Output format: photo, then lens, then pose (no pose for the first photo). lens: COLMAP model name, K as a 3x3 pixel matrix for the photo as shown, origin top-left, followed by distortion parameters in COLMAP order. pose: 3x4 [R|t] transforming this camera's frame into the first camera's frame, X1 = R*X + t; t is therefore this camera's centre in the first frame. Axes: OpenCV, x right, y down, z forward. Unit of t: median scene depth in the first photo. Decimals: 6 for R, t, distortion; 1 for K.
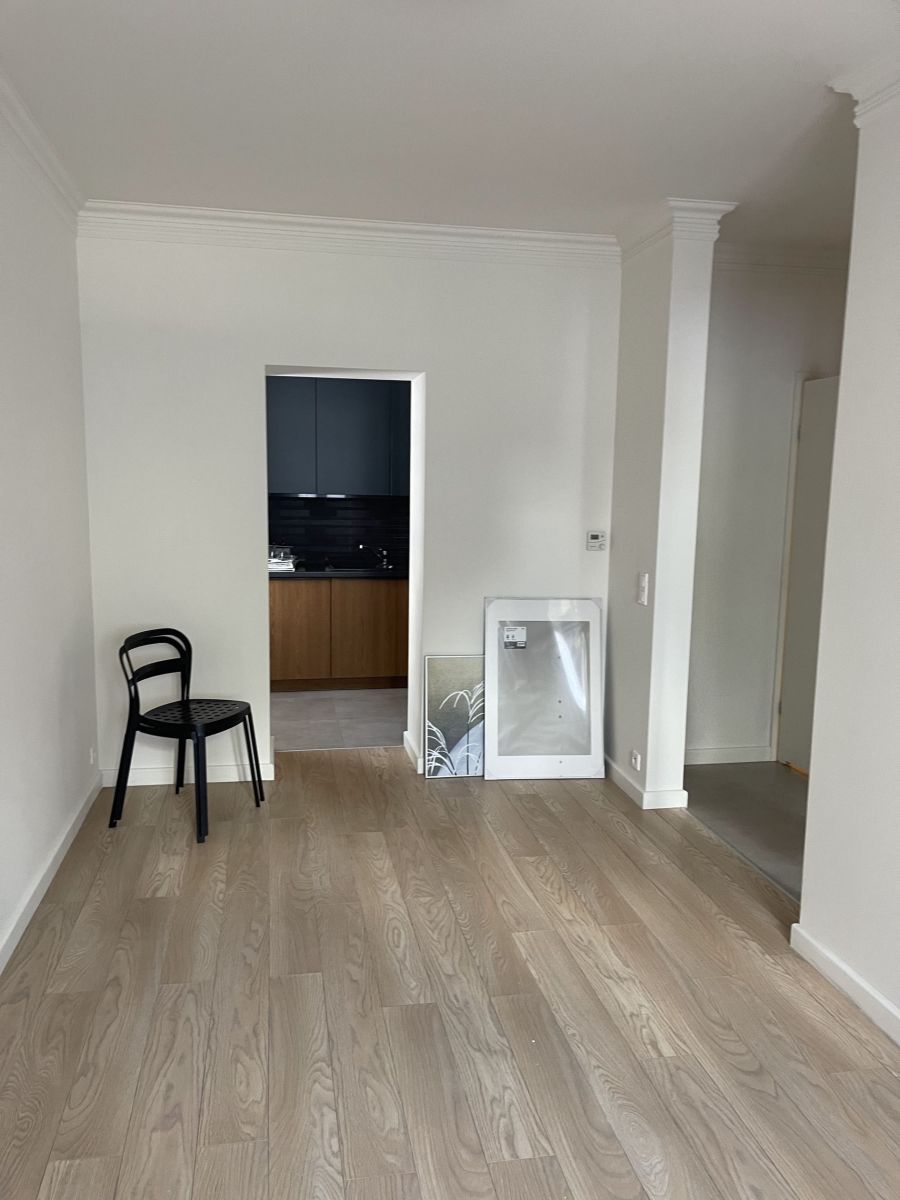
lens RADIAL K [[904.5, 0, 433.4], [0, 904.5, 598.8], [0, 0, 1]] dist [0.060170, -0.093173]
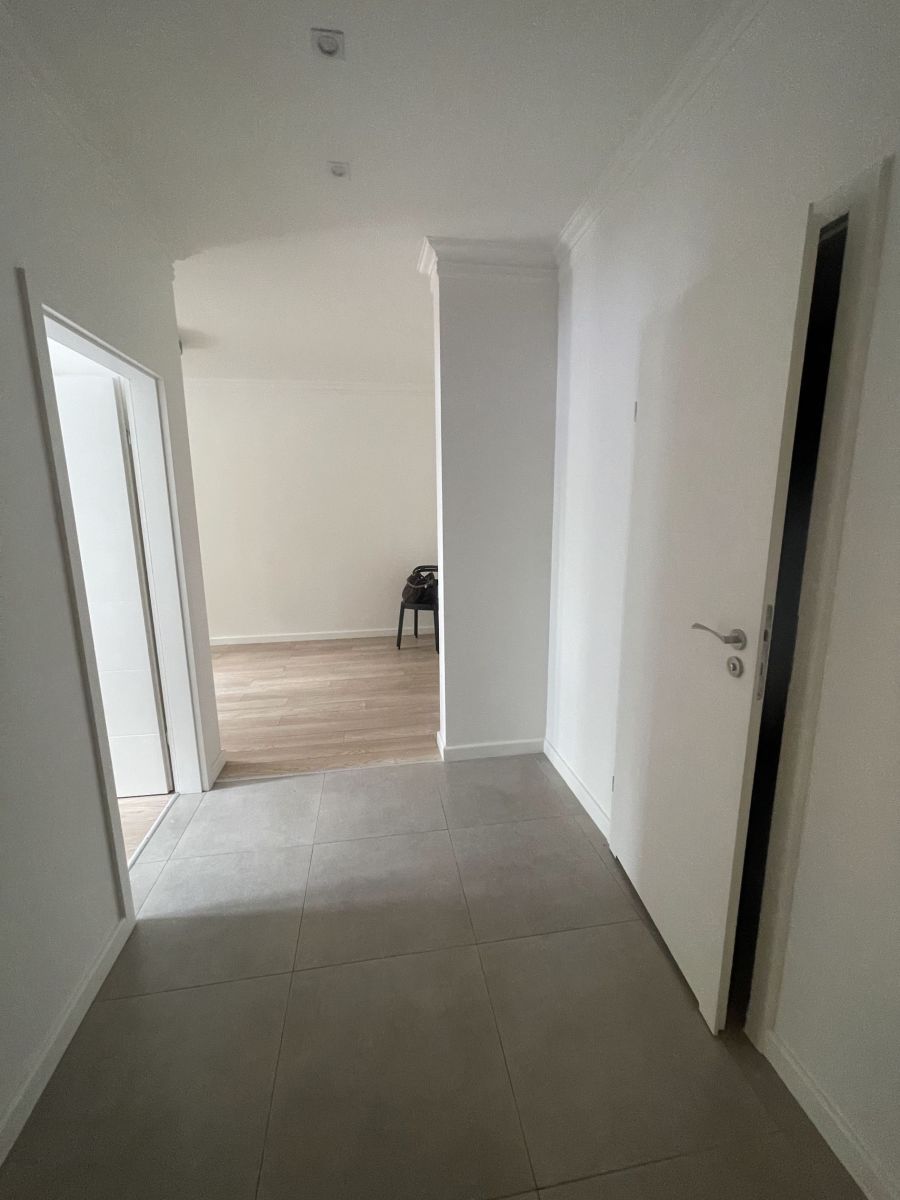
lens RADIAL K [[481.7, 0, 447.2], [0, 481.7, 593.8], [0, 0, 1]] dist [-0.000874, 0.000048]
pose [[-0.022490, 0.166226, -0.985831, 1.034971], [-0.116848, 0.978885, 0.167720, -0.114395], [0.992895, 0.118964, -0.002592, 1.161643]]
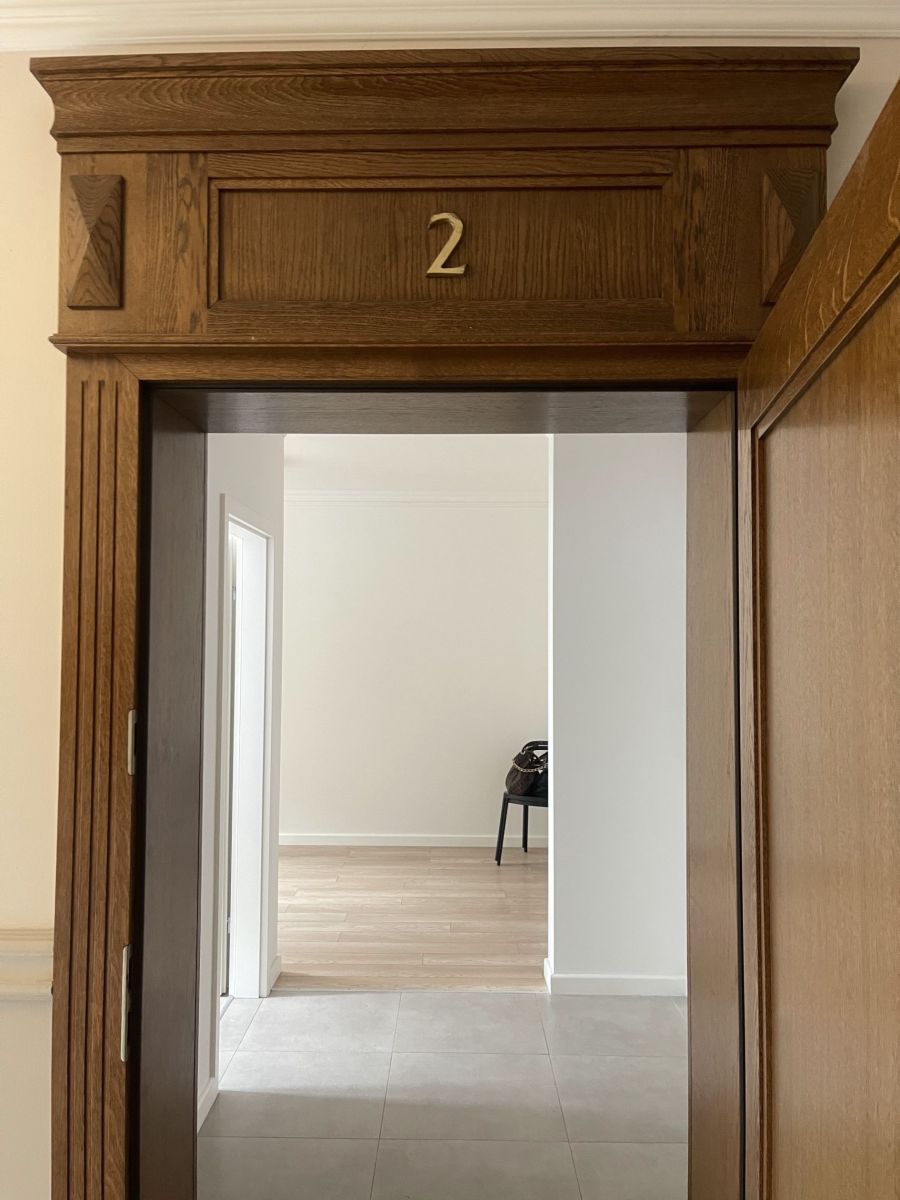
lens RADIAL K [[904.5, 0, 433.4], [0, 904.5, 598.8], [0, 0, 1]] dist [0.060170, -0.093173]
pose [[-0.202570, -0.056523, -0.977635, 1.467547], [-0.137547, 0.990078, -0.028742, -0.152866], [0.969560, 0.128649, -0.208335, 1.216199]]
